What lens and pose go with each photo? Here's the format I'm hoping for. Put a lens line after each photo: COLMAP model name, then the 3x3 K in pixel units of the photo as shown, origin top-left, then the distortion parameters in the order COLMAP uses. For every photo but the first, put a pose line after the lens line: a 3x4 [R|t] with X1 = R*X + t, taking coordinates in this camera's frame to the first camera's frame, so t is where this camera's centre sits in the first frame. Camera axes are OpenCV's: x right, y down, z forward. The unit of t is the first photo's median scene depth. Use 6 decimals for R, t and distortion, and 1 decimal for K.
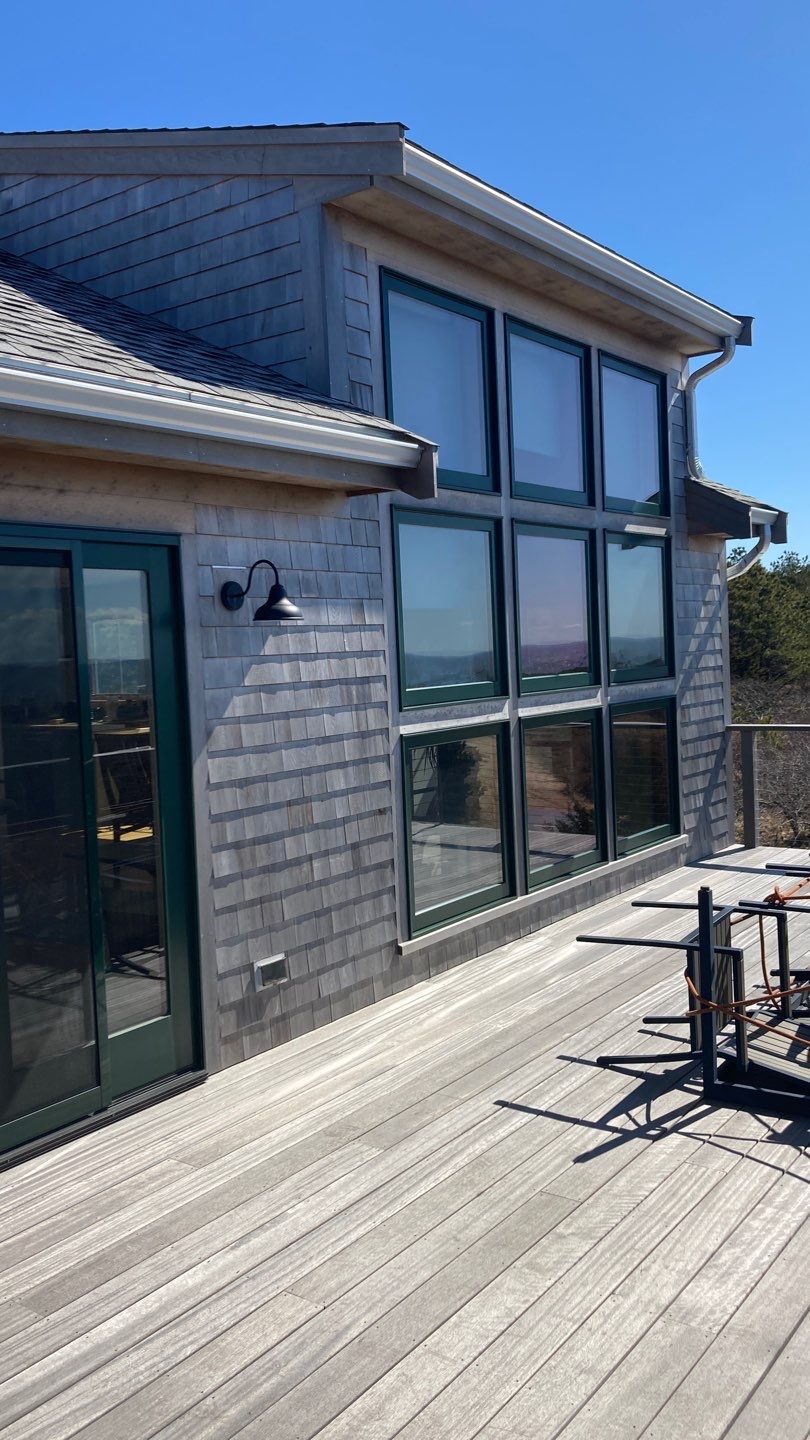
lens RADIAL K [[1178.7, 0, 405.0], [0, 1178.7, 720.0], [0, 0, 1]] dist [0.072794, -0.223666]
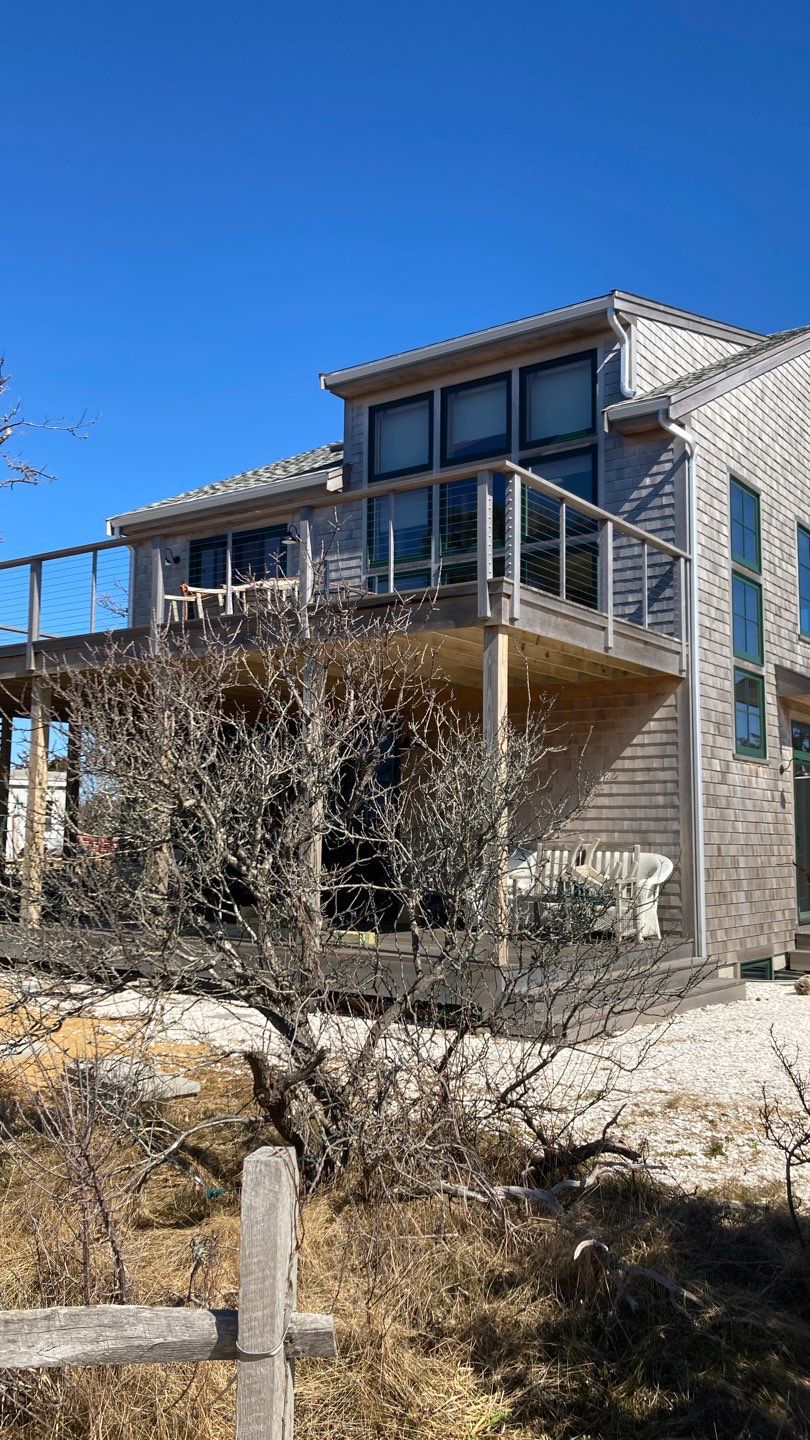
lens RADIAL K [[1178.7, 0, 405.0], [0, 1178.7, 720.0], [0, 0, 1]] dist [0.072794, -0.223666]
pose [[0.005986, -0.051630, -0.998648, 2.926408], [-0.069612, 0.996222, -0.051922, 0.515999], [0.997556, 0.069828, 0.002369, 1.241592]]
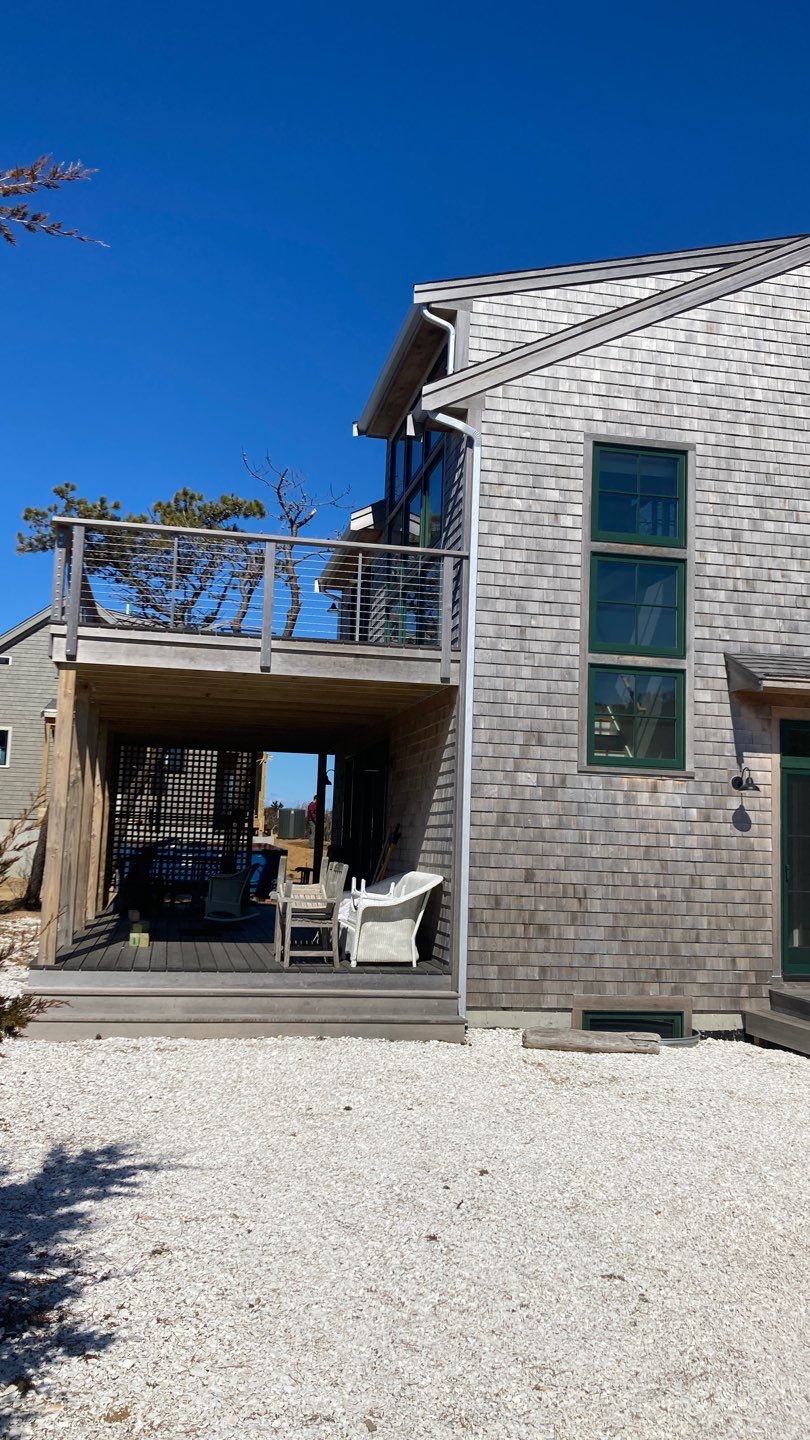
lens RADIAL K [[1166.5, 0, 386.8], [0, 1166.5, 721.2], [0, 0, 1]] dist [0.093318, -0.214491]
pose [[-0.686610, -0.048448, -0.725410, 2.197131], [-0.044369, 0.998710, -0.024705, 0.391229], [0.725670, 0.015223, -0.687874, 3.235574]]
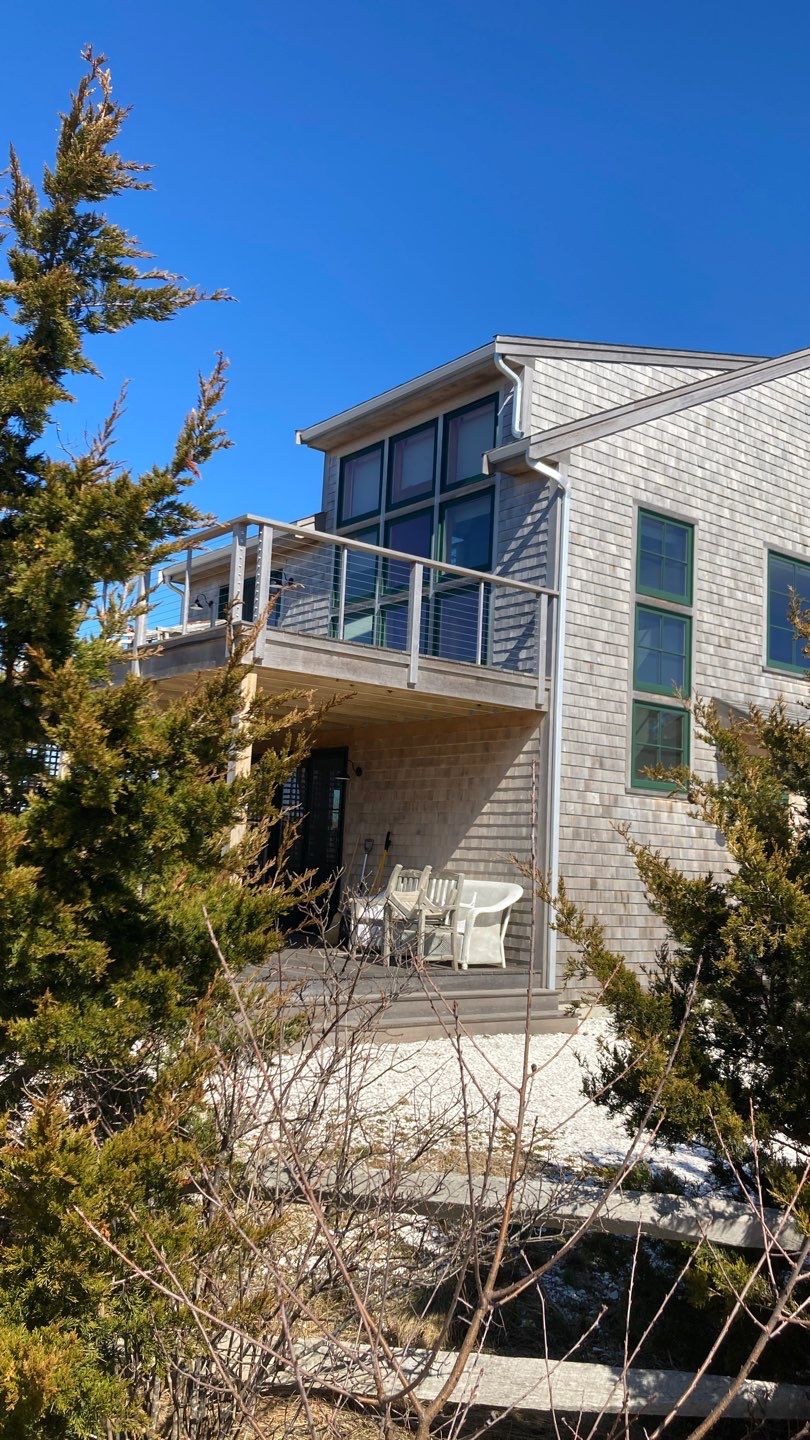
lens RADIAL K [[1188.1, 0, 408.3], [0, 1188.1, 729.1], [0, 0, 1]] dist [0.064849, -0.127276]
pose [[-0.276705, -0.069727, -0.958422, 2.963602], [-0.090439, 0.994827, -0.046265, 0.440324], [0.956690, 0.073877, -0.281579, 2.239862]]
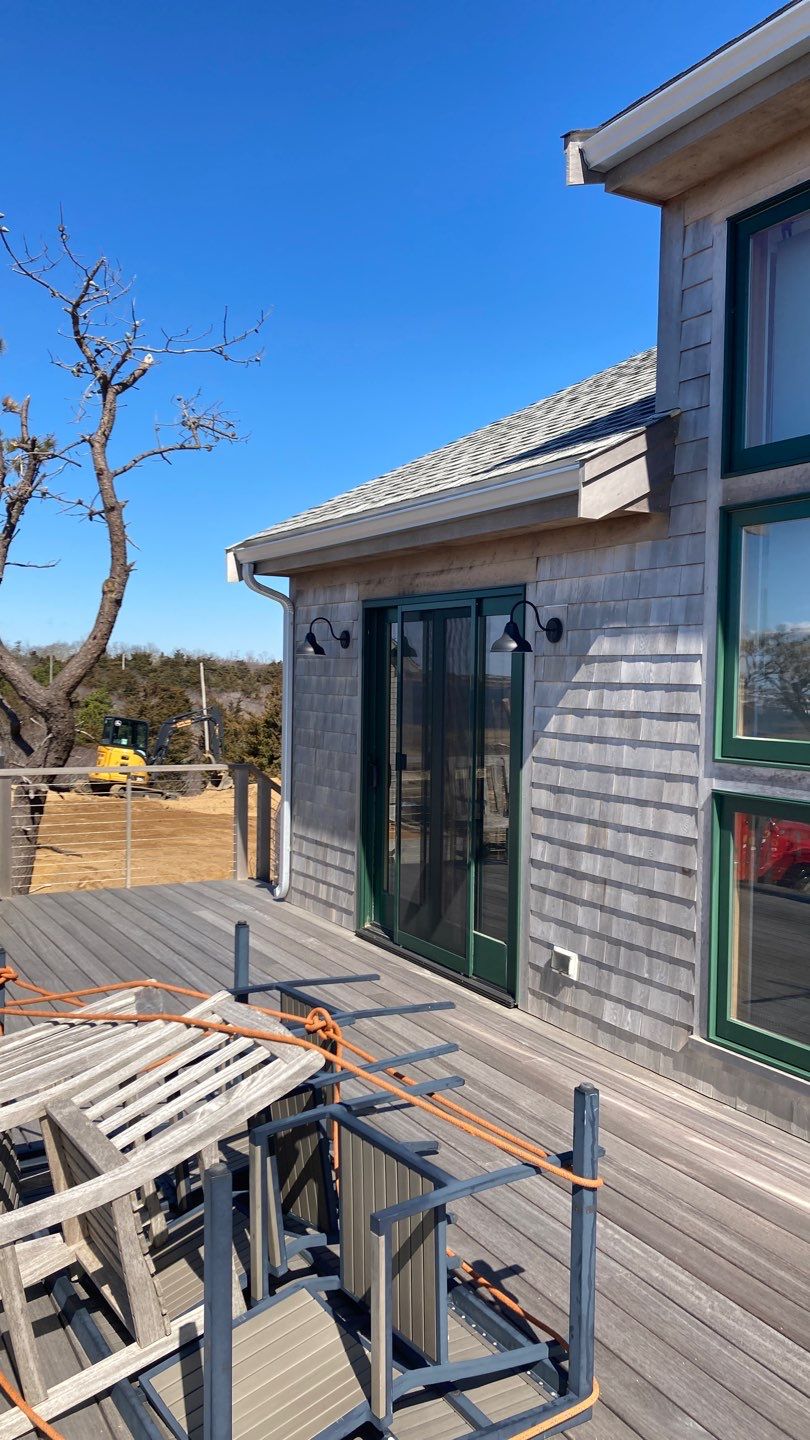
lens RADIAL K [[1188.1, 0, 408.3], [0, 1188.1, 729.1], [0, 0, 1]] dist [0.064849, -0.127276]
pose [[-0.436014, 0.084917, -0.895925, 0.934389], [-0.045821, 0.992152, 0.116337, -0.130629], [0.898773, 0.091777, -0.428701, 1.310046]]
